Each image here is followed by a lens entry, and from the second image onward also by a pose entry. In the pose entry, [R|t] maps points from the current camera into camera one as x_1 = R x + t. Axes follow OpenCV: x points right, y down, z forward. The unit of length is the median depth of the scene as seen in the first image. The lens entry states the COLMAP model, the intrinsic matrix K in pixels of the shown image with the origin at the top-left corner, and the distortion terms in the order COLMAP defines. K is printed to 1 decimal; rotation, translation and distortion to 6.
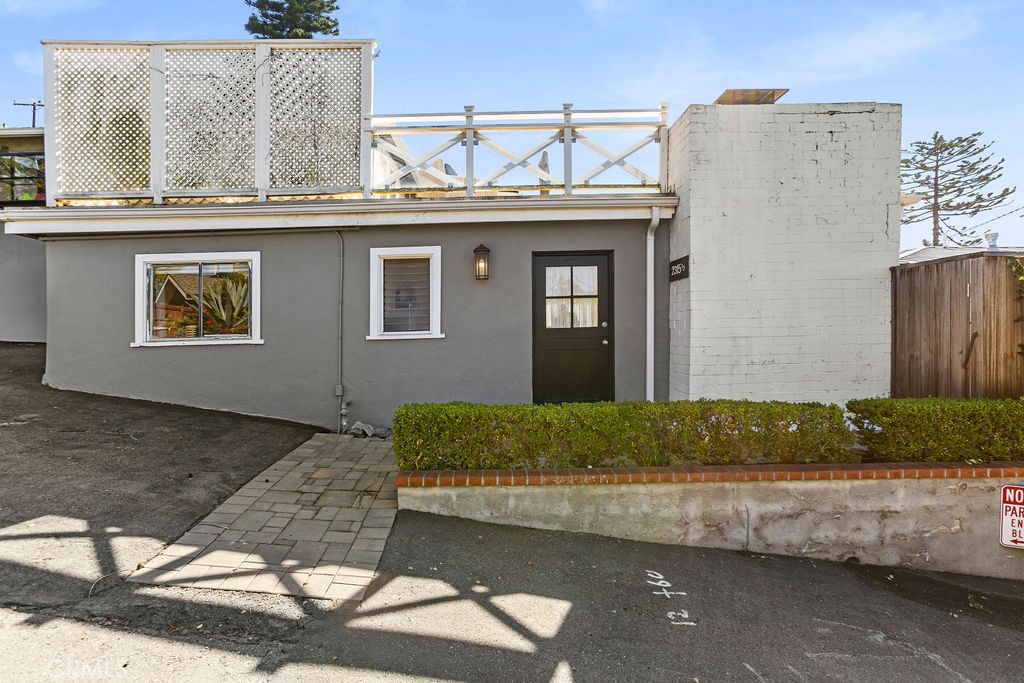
lens RADIAL K [[532.8, 0, 512.7], [0, 532.8, 337.1], [0, 0, 1]] dist [-0.001251, 0.000279]
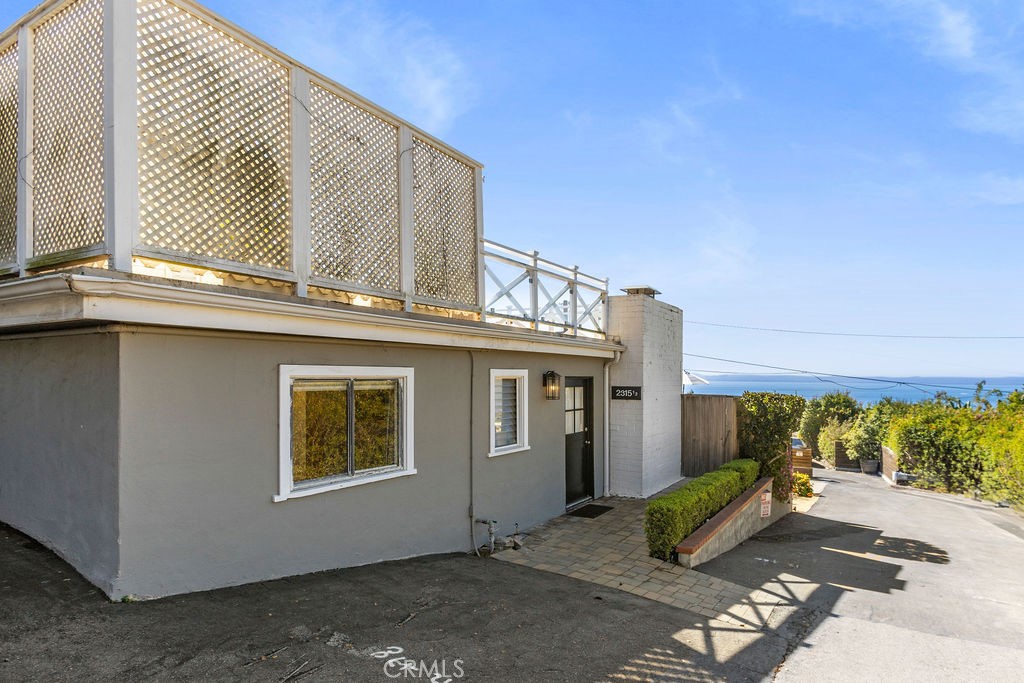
lens RADIAL K [[697.9, 0, 508.3], [0, 697.9, 344.4], [0, 0, 1]] dist [-0.026250, 0.032509]
pose [[0.427738, 0.040983, 0.902973, -1.398717], [-0.020615, 0.999154, -0.035583, -0.156508], [-0.903668, -0.003395, 0.428221, 0.358101]]
